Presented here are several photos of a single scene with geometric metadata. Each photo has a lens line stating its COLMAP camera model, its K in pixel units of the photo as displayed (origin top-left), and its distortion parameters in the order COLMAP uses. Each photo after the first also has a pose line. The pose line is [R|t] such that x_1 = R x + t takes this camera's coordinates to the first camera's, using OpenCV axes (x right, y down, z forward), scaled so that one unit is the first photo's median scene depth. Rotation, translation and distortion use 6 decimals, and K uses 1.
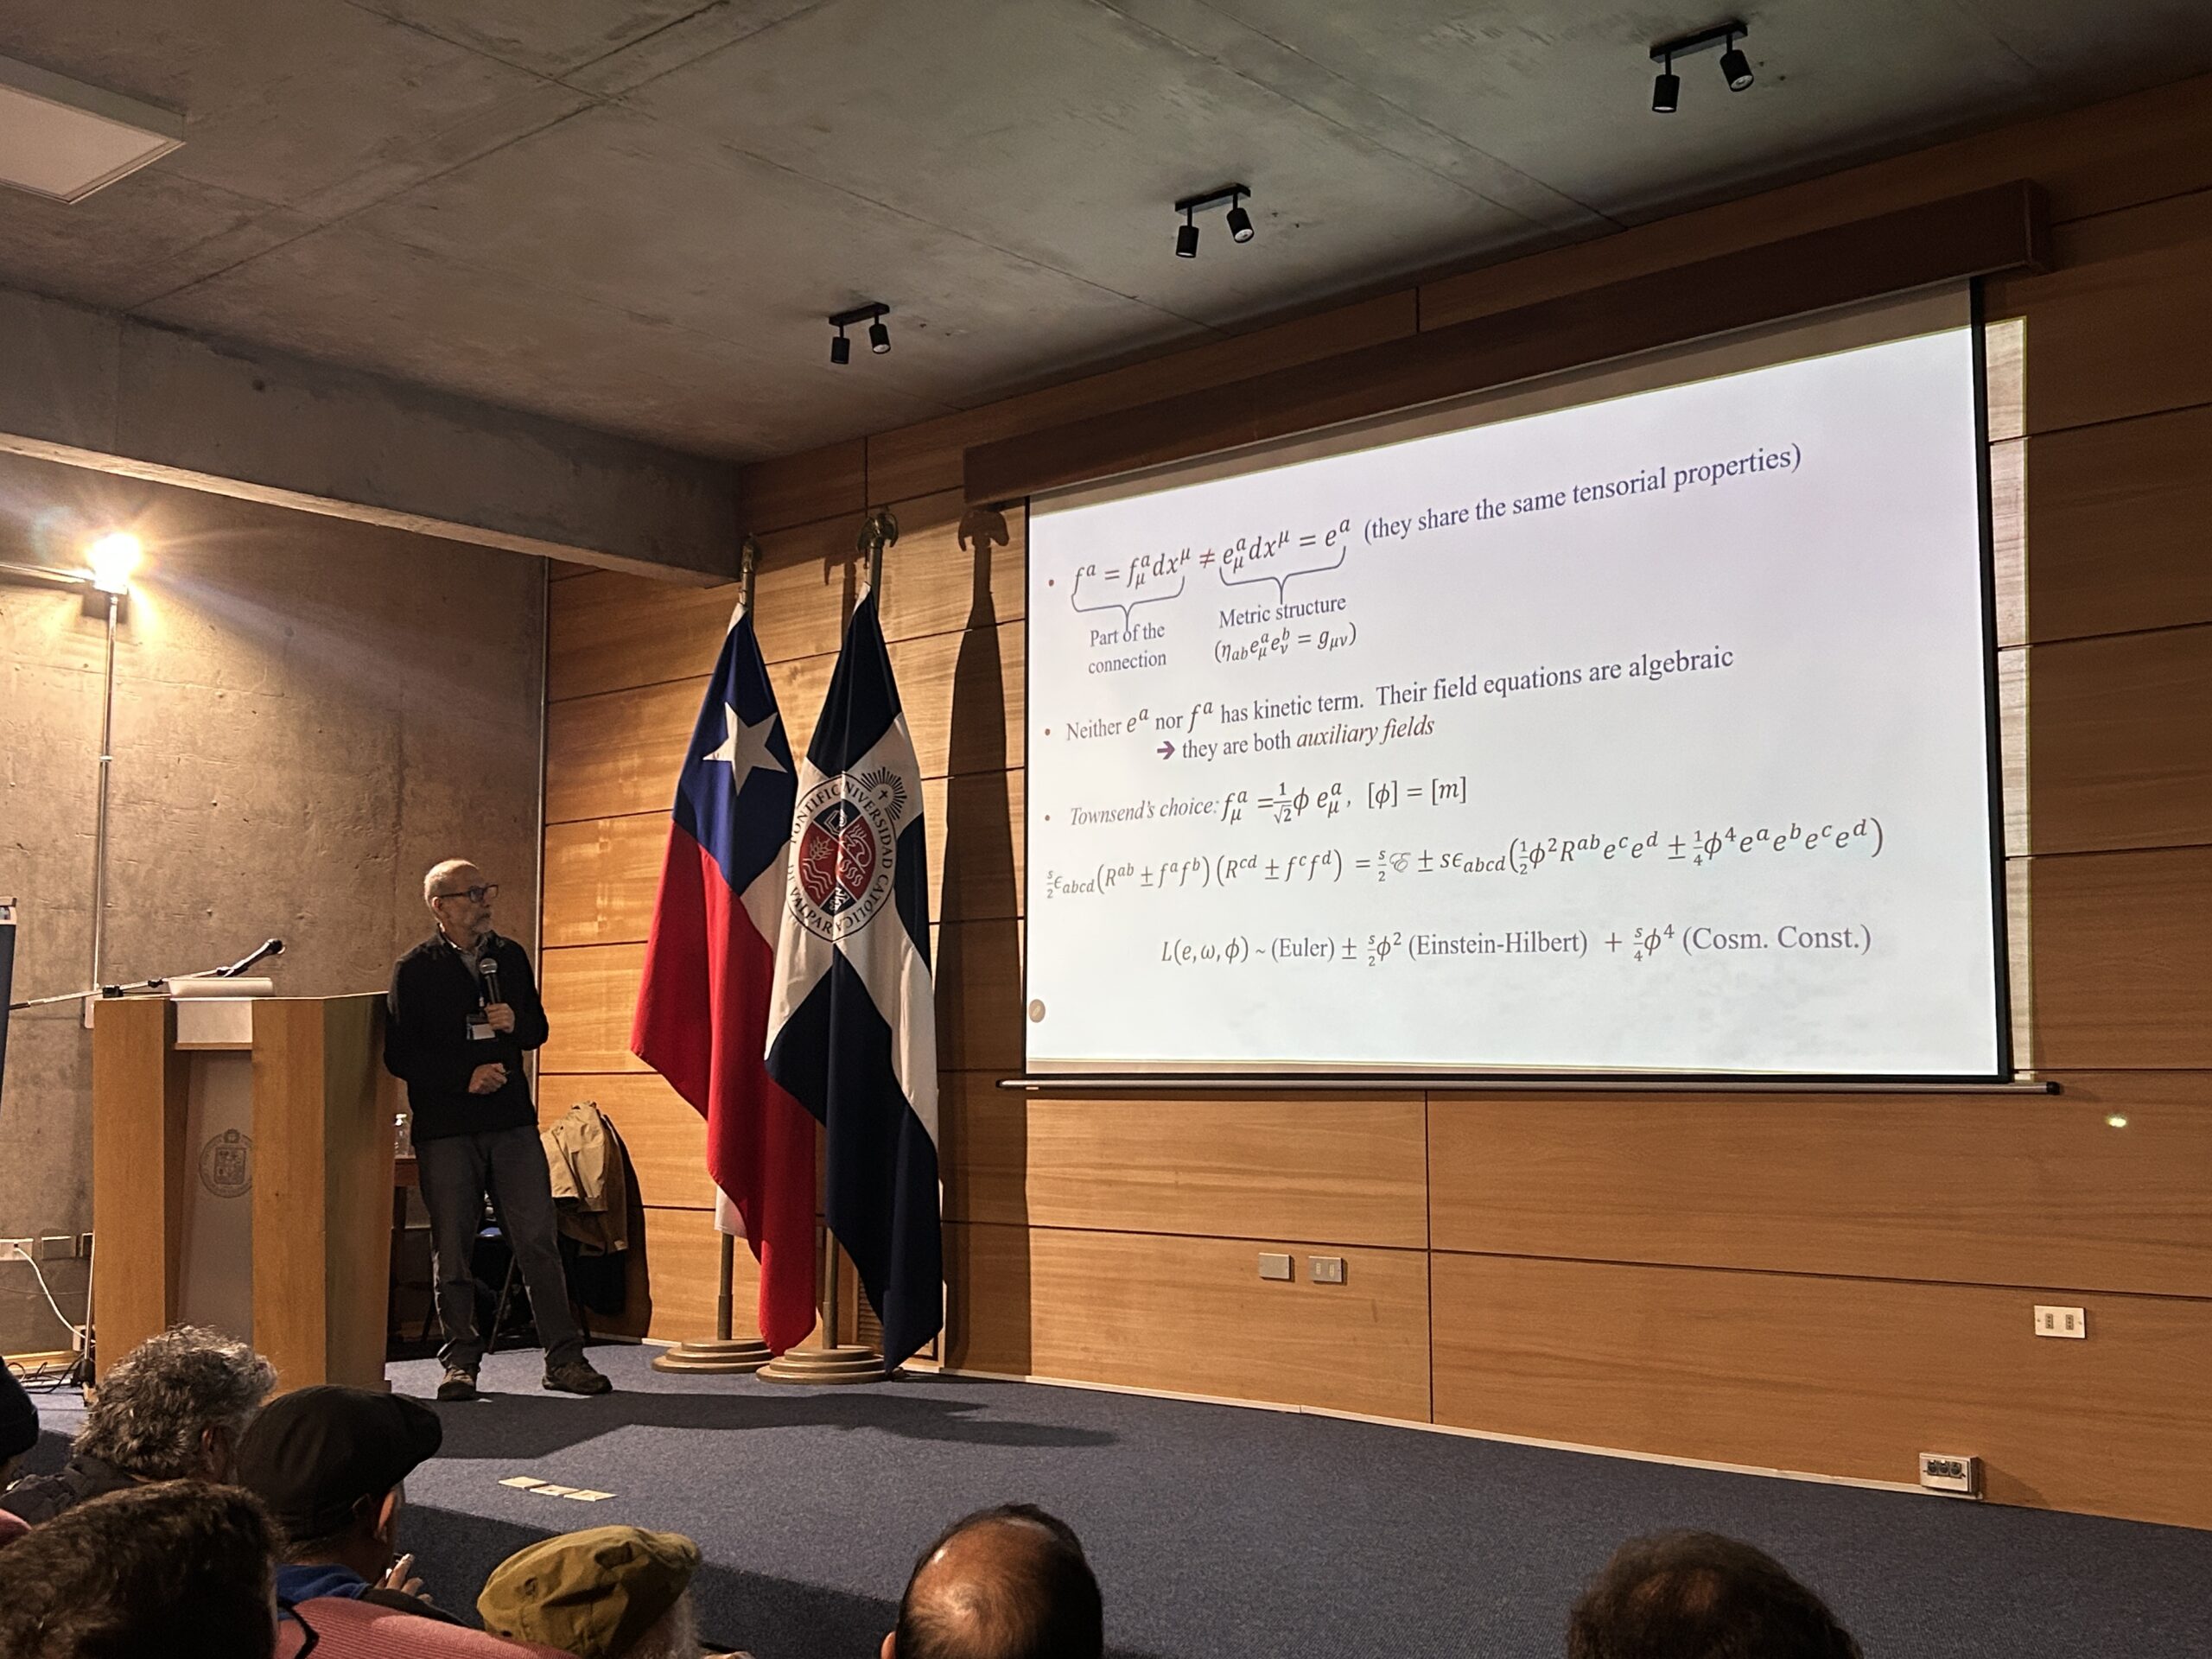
lens RADIAL K [[2294.7, 0, 1128.1], [0, 2294.7, 834.7], [0, 0, 1]] dist [0.051831, 0.000000]
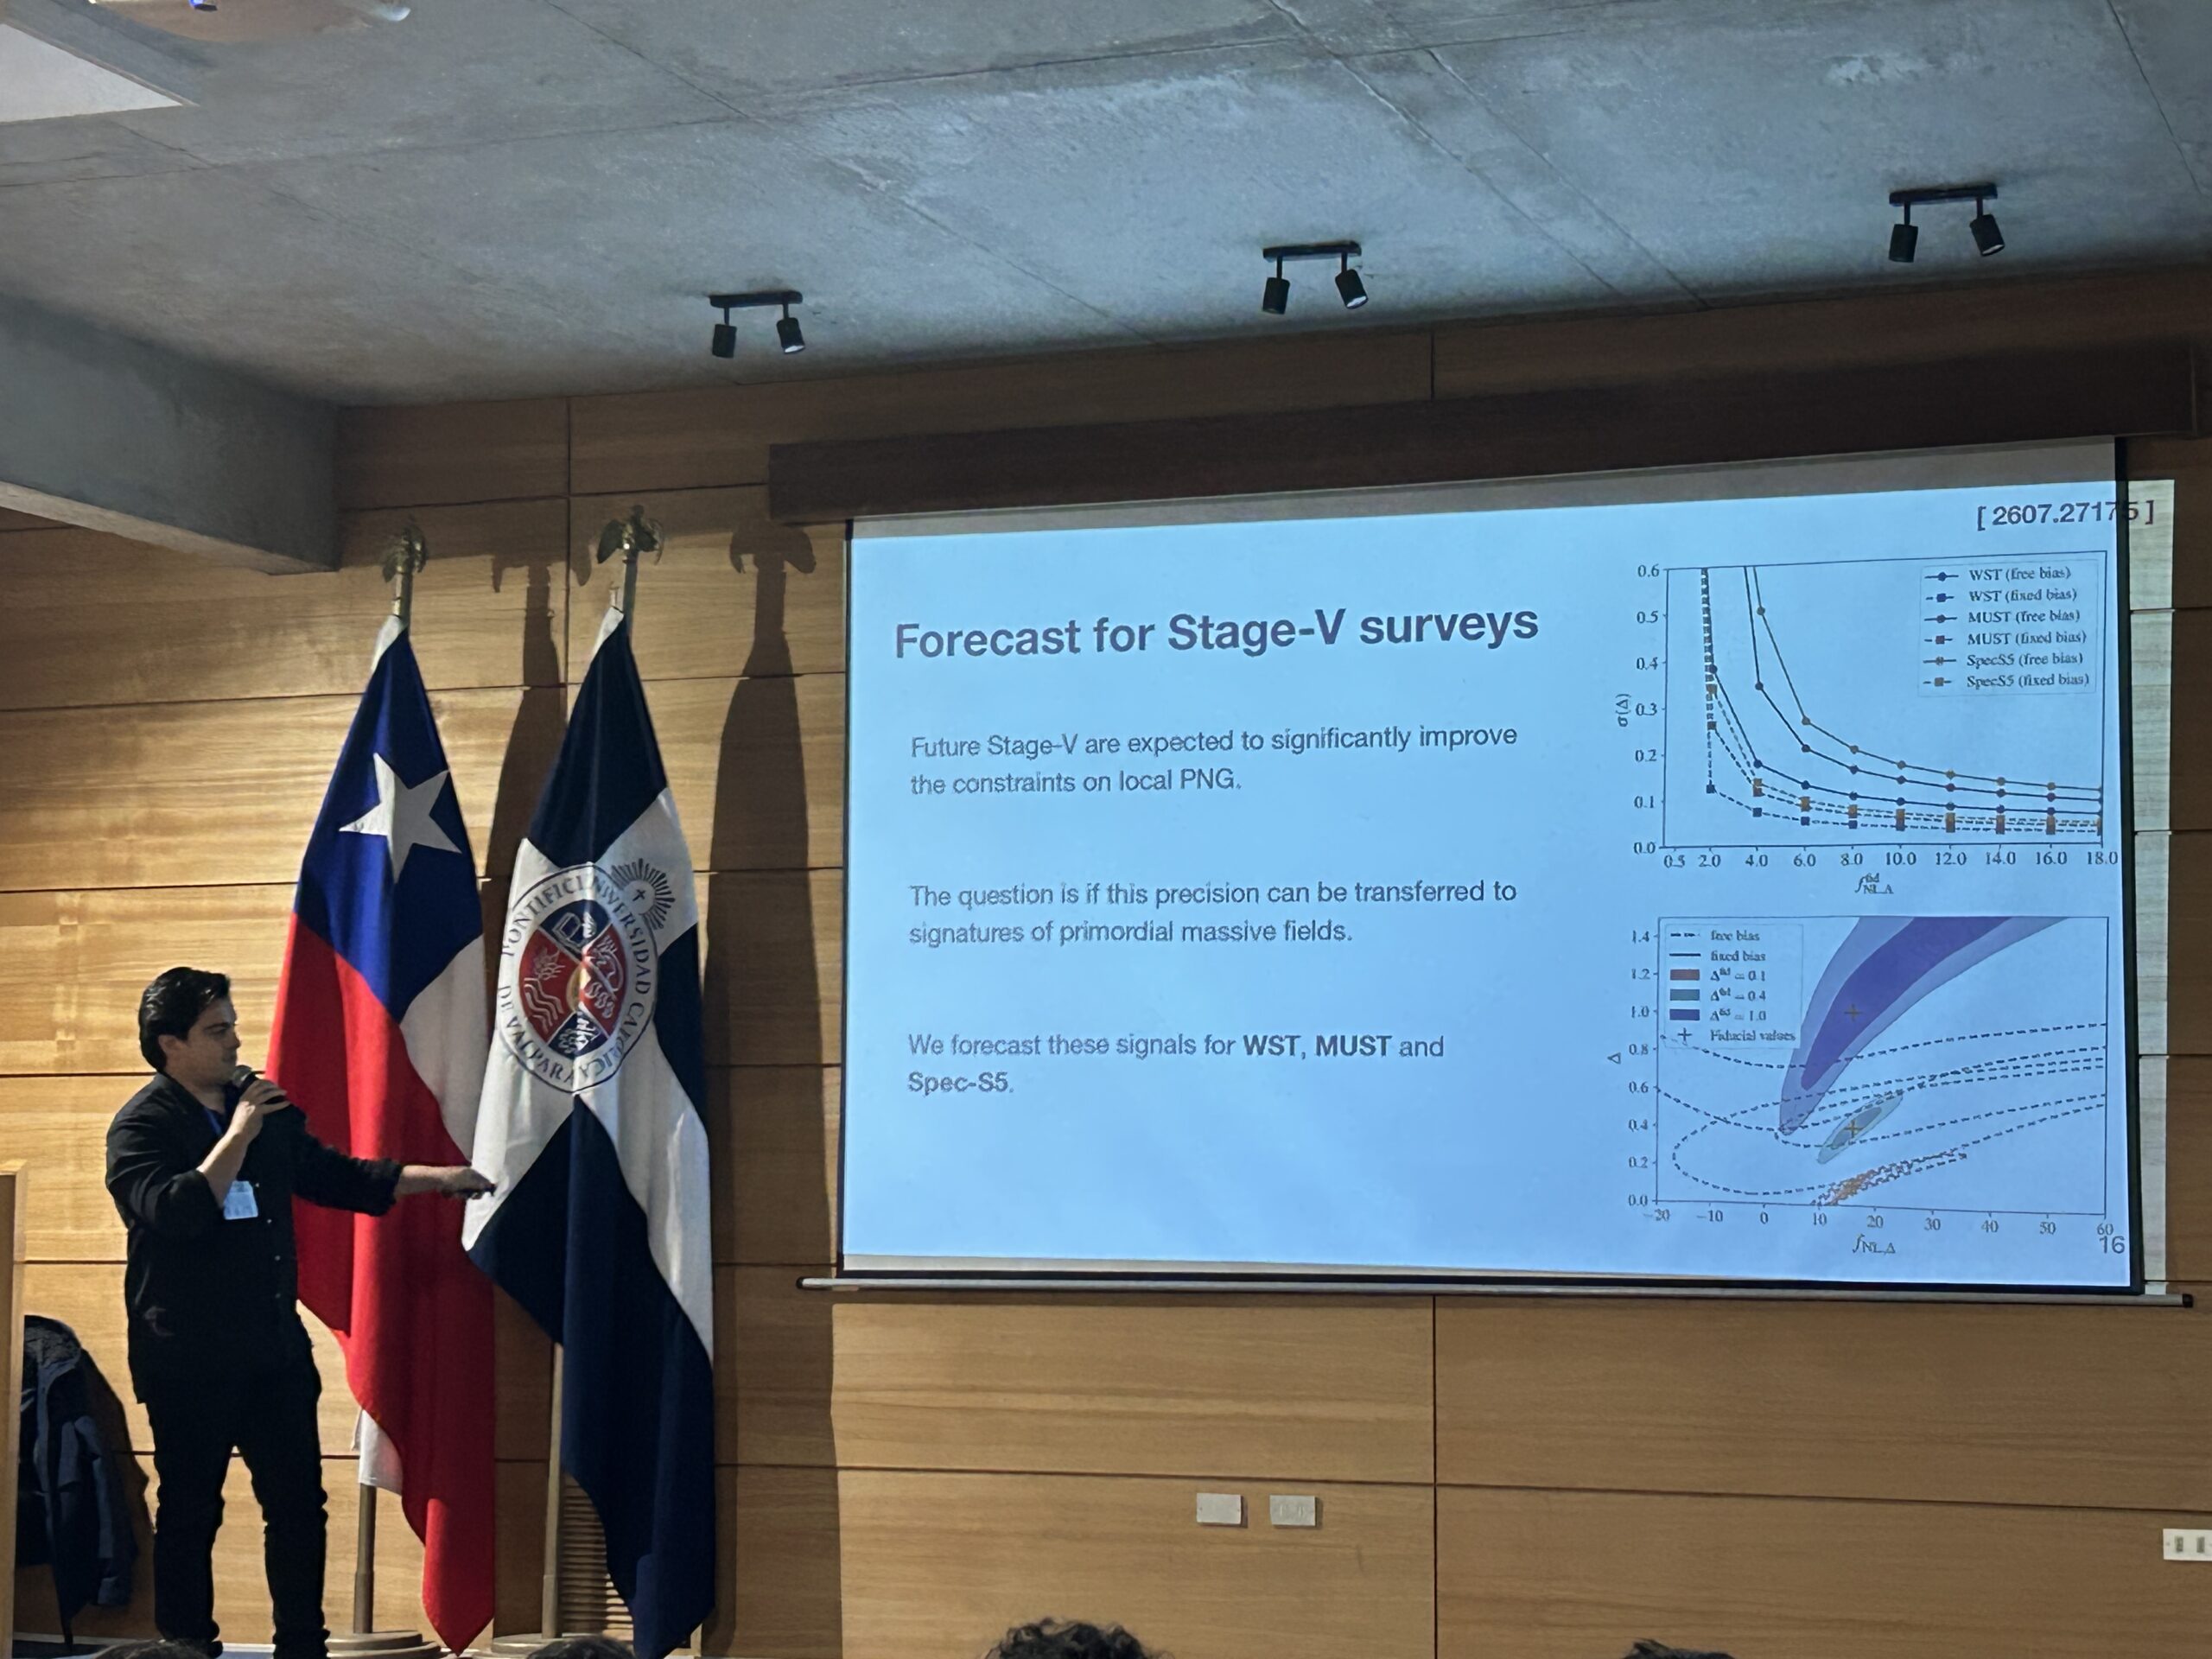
lens RADIAL K [[4063.6, 0, 1127.2], [0, 4063.6, 814.8], [0, 0, 1]] dist [0.118387, 0.000000]
pose [[0.937976, 0.037684, 0.344645, -0.424069], [-0.040810, 0.999165, 0.001818, -0.053766], [-0.344289, -0.015770, 0.938731, -0.307572]]
